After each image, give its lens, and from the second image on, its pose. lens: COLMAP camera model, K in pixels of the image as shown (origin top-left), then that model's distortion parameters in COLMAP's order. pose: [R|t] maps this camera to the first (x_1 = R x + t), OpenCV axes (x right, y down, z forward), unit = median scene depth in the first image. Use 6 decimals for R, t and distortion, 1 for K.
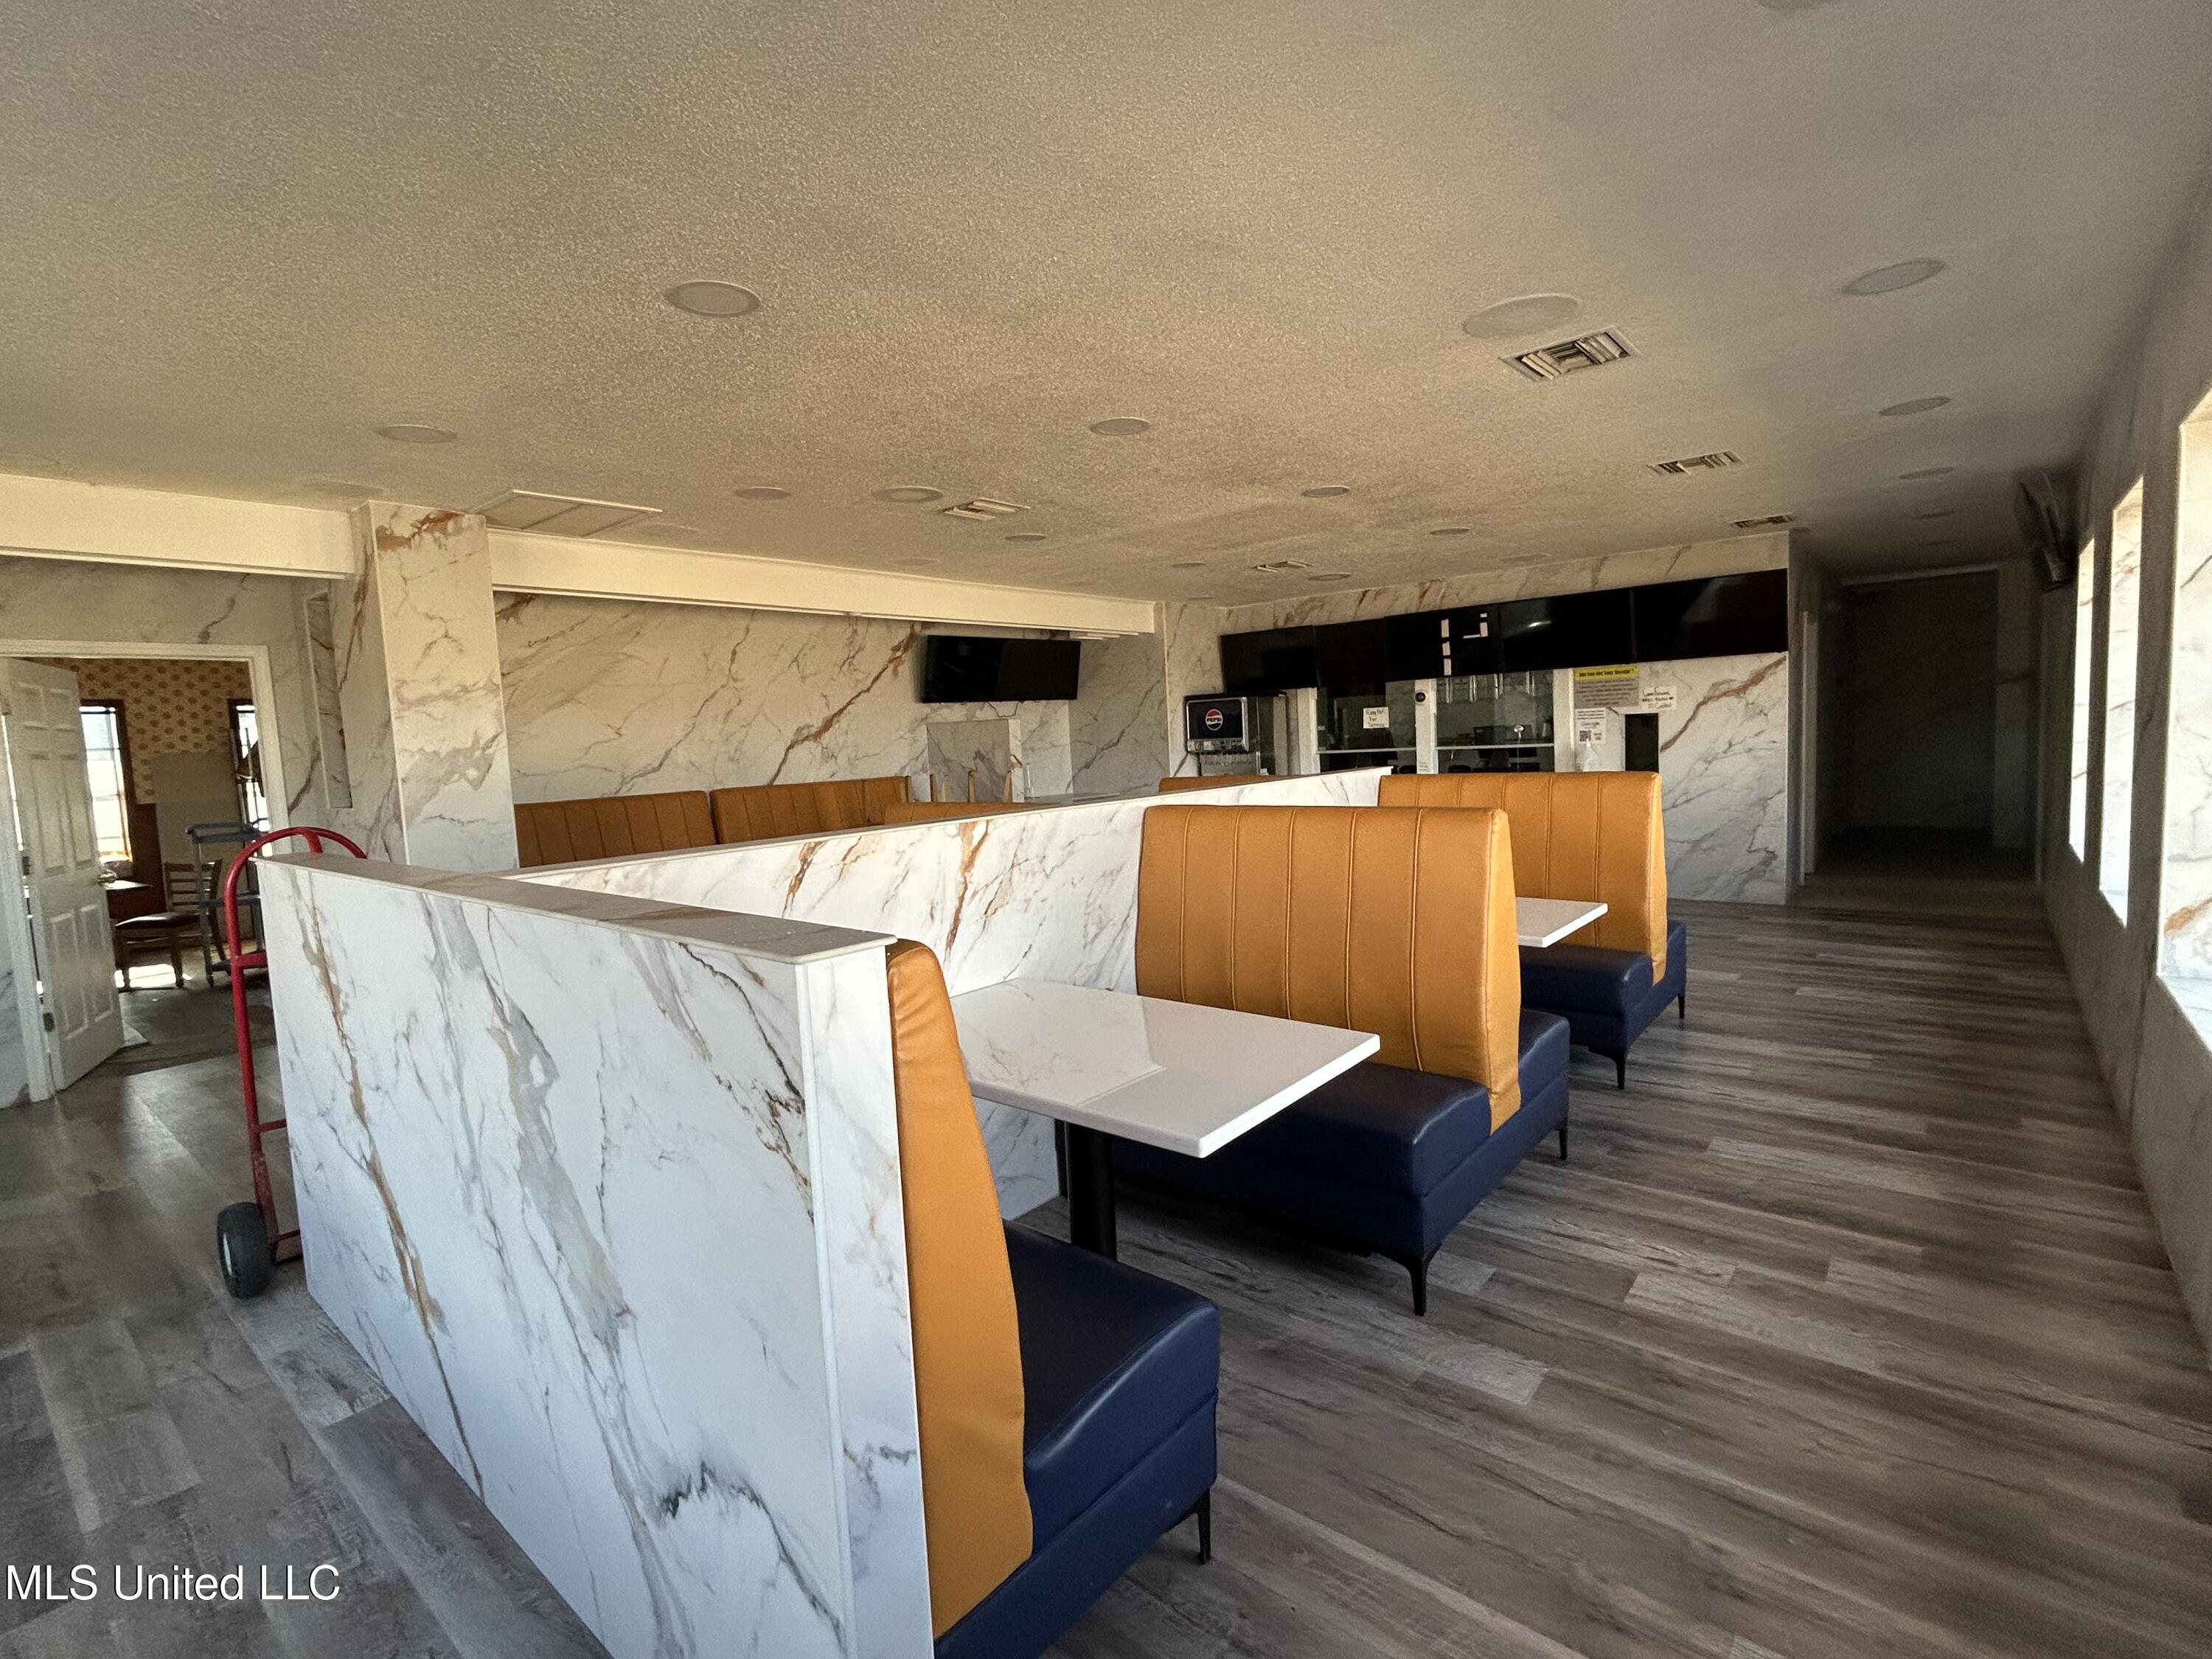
lens RADIAL K [[1032.1, 0, 1106.9], [0, 1032.1, 836.5], [0, 0, 1]] dist [0.000229, 0.000206]
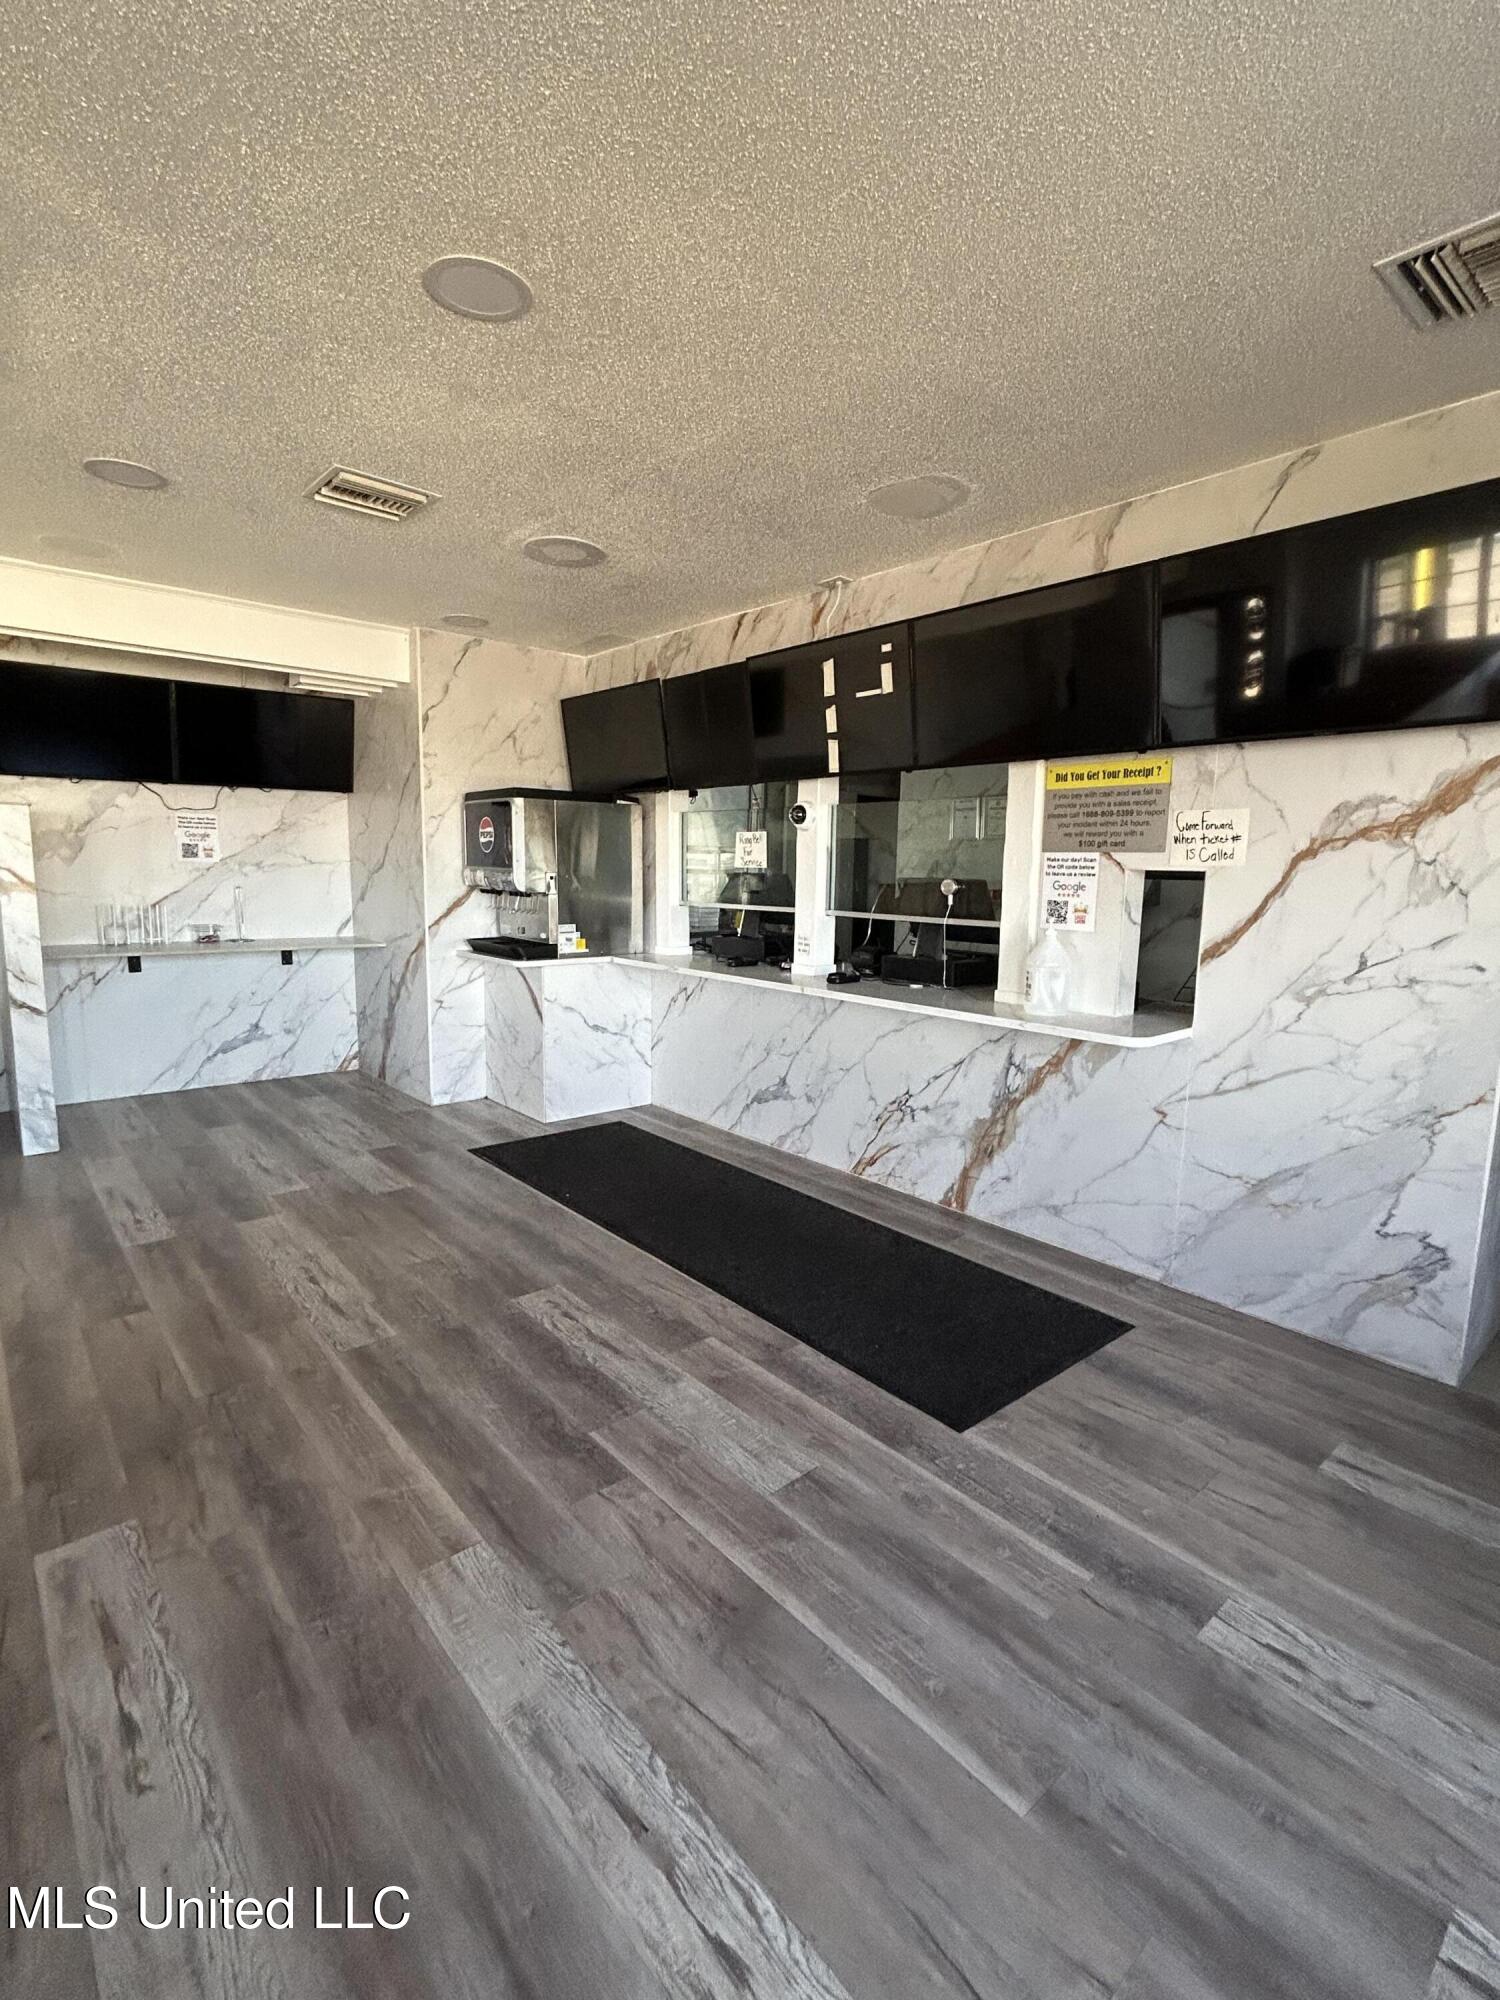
lens RADIAL K [[933.2, 0, 755.2], [0, 933.2, 1006.4], [0, 0, 1]] dist [0.000229, 0.000206]
pose [[0.984937, 0.088463, -0.148572, 0.399032], [-0.079683, 0.994760, 0.064051, -0.071562], [0.153460, -0.051247, 0.986825, 0.567297]]
